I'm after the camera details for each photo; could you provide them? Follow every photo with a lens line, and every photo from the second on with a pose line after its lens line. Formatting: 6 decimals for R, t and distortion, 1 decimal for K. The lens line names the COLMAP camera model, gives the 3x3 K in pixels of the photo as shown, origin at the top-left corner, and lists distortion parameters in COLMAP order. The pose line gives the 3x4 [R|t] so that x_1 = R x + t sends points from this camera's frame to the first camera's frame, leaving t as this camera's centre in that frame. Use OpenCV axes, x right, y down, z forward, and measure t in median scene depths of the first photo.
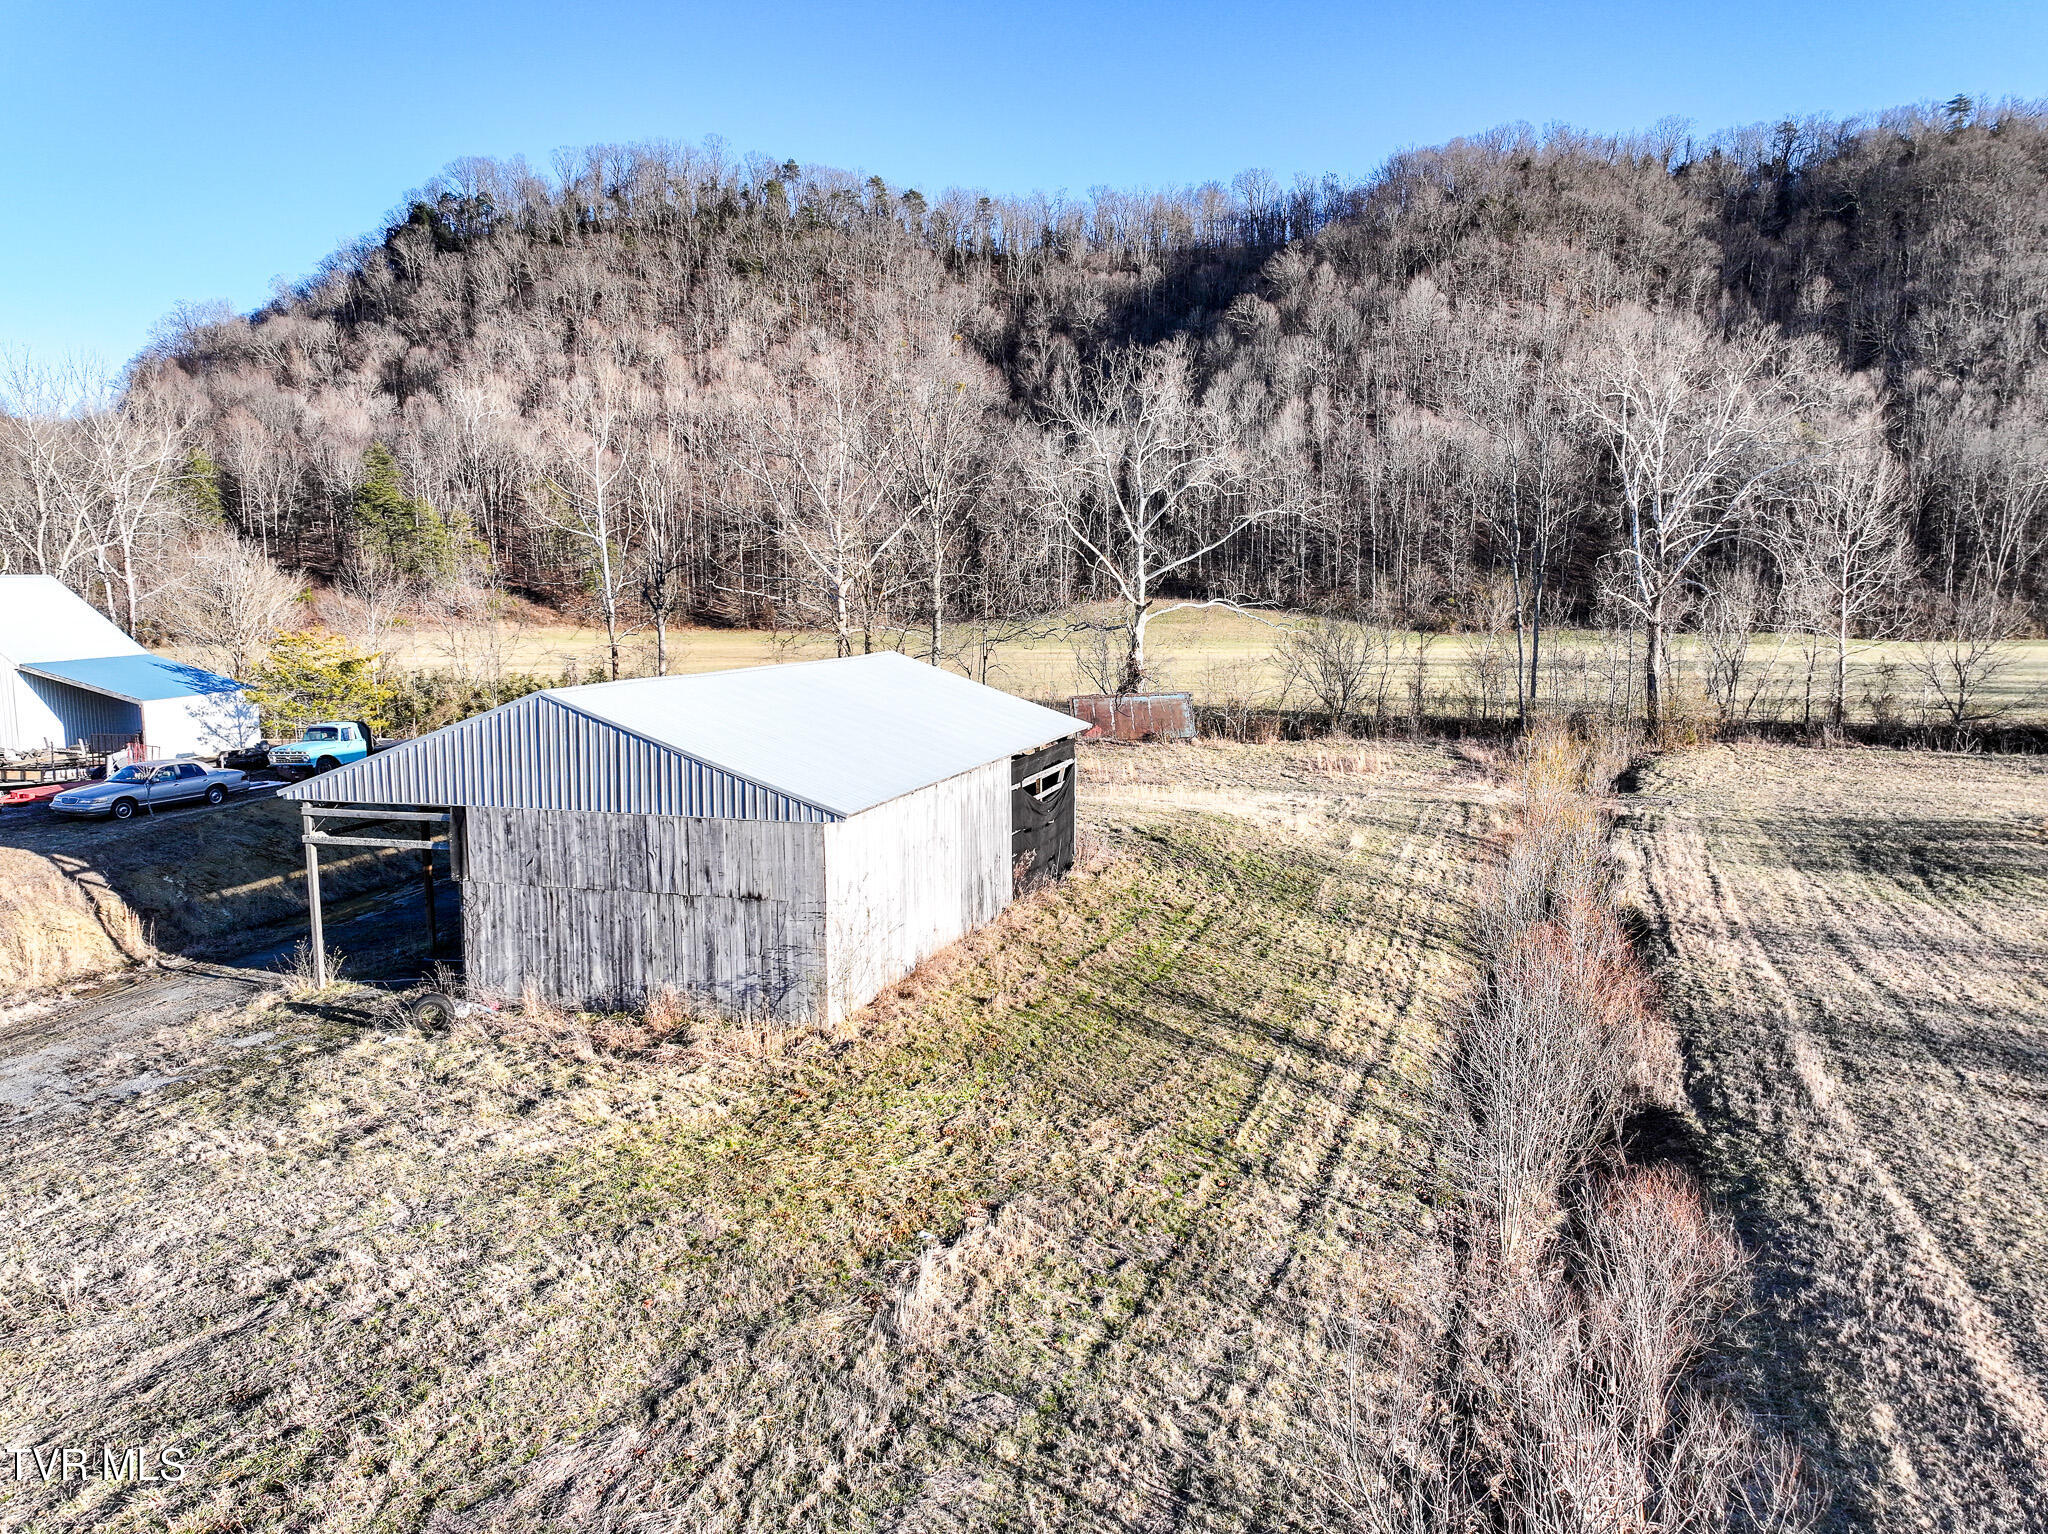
lens RADIAL K [[1452.1, 0, 1025.6], [0, 1452.1, 765.5], [0, 0, 1]] dist [-0.003604, 0.008345]
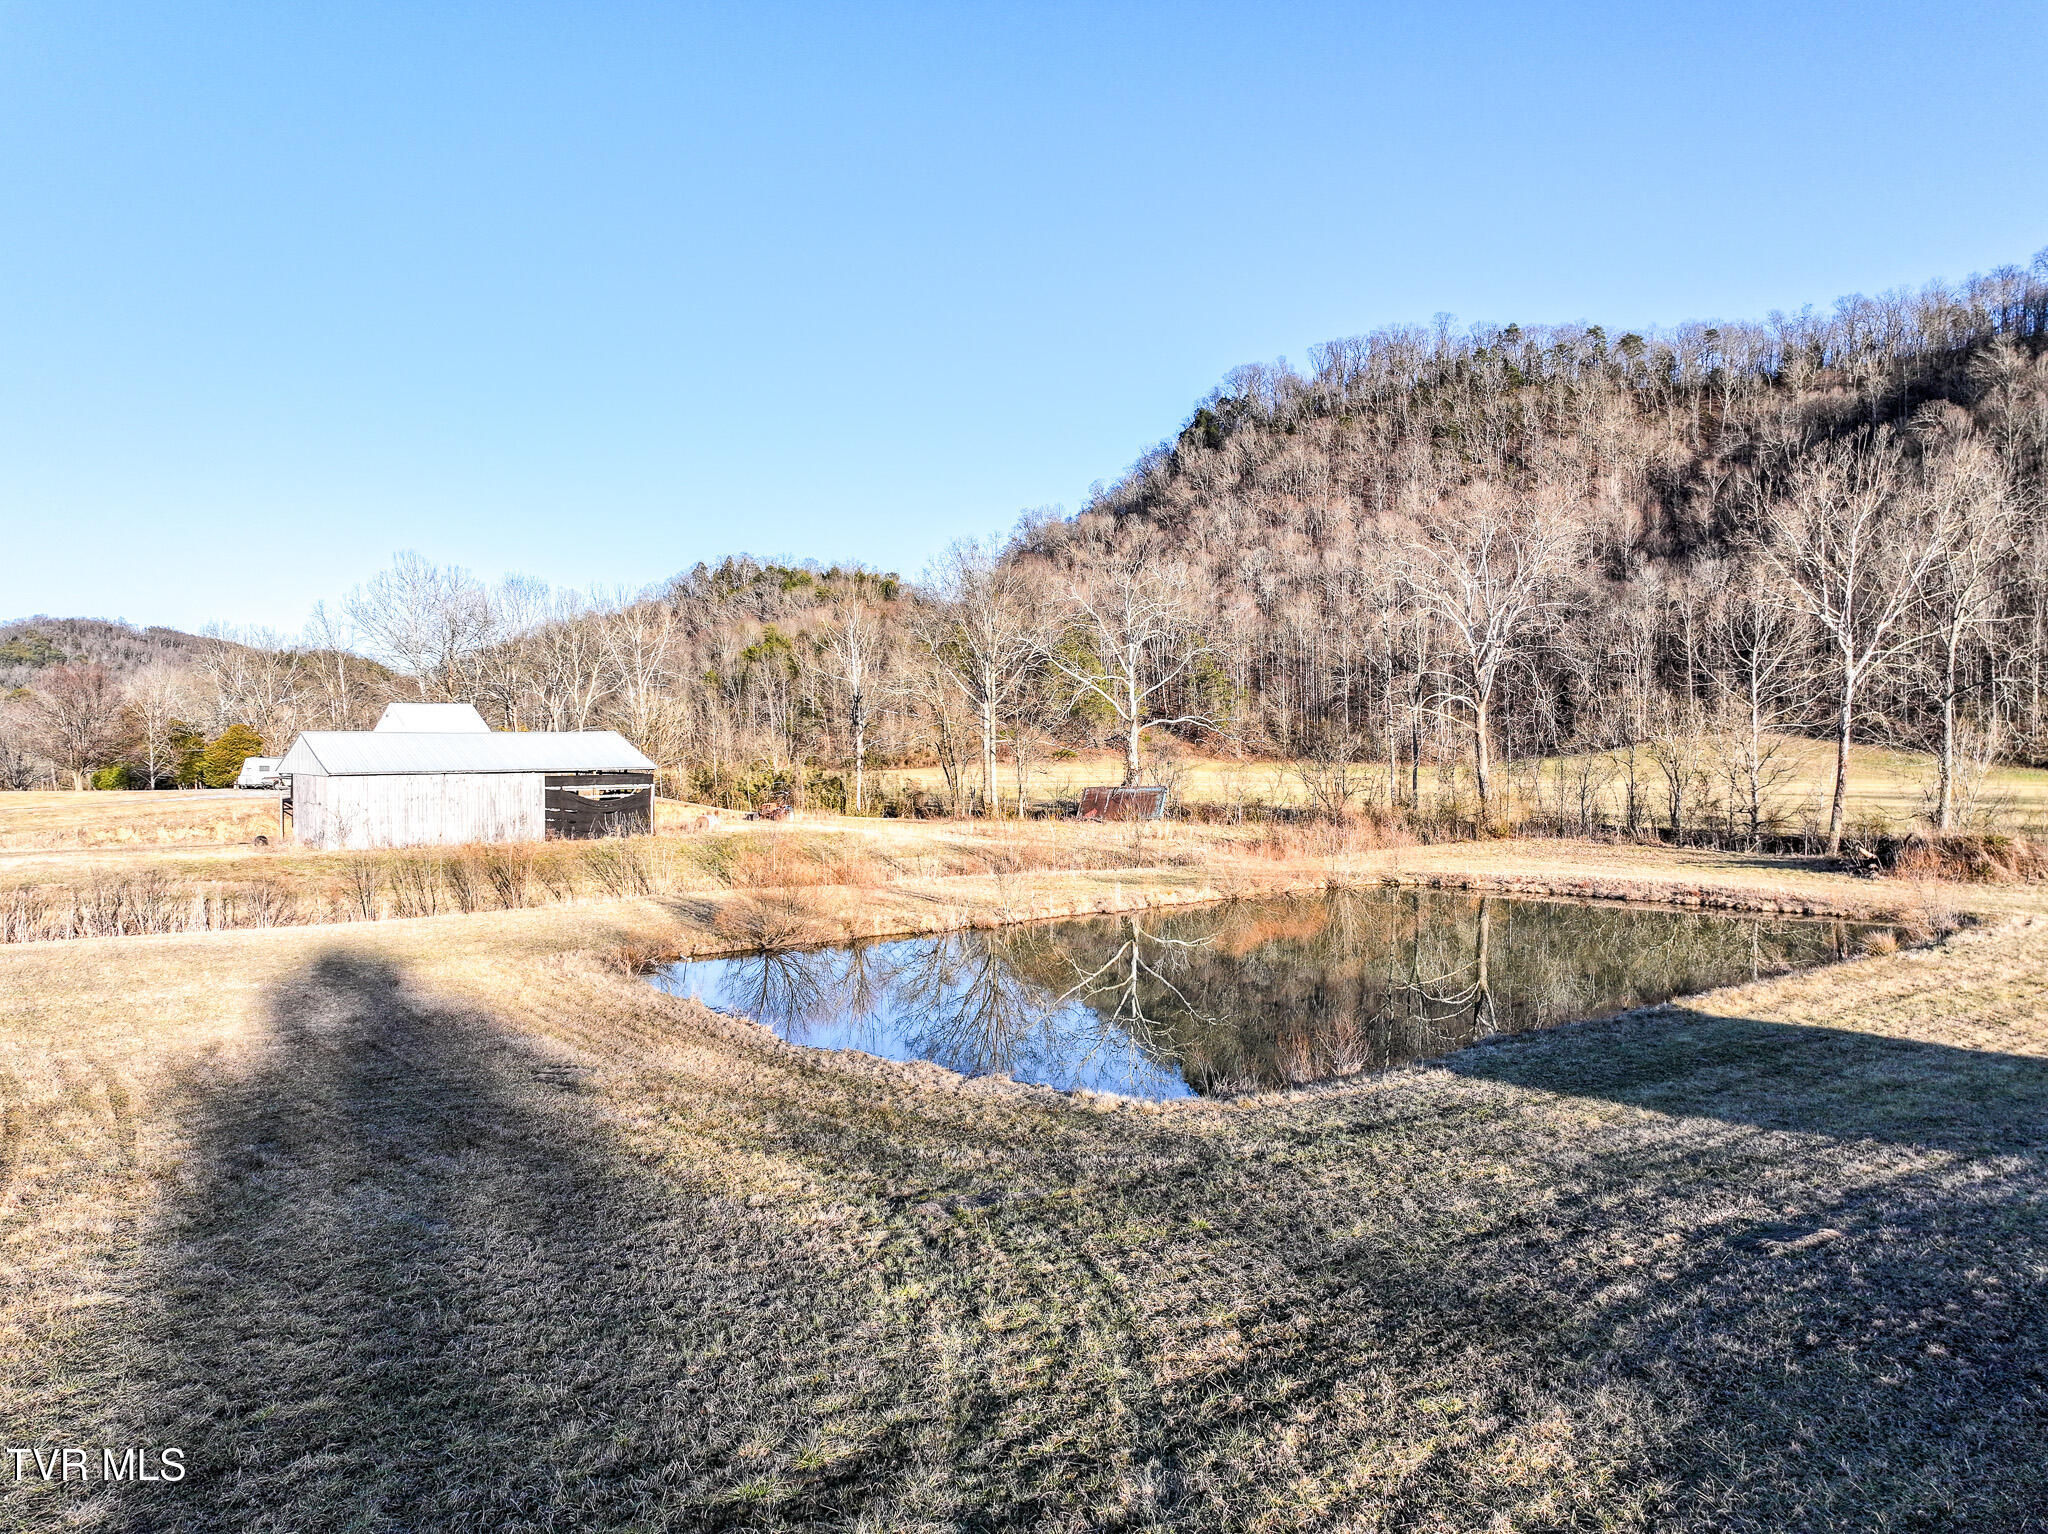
lens RADIAL K [[1452.1, 0, 1022.1], [0, 1452.1, 766.5], [0, 0, 1]] dist [-0.003604, 0.008345]
pose [[0.825778, 0.007696, -0.563943, 0.144383], [-0.063344, 0.994846, -0.079177, 0.007918], [0.560427, 0.101105, 0.822009, -0.032314]]
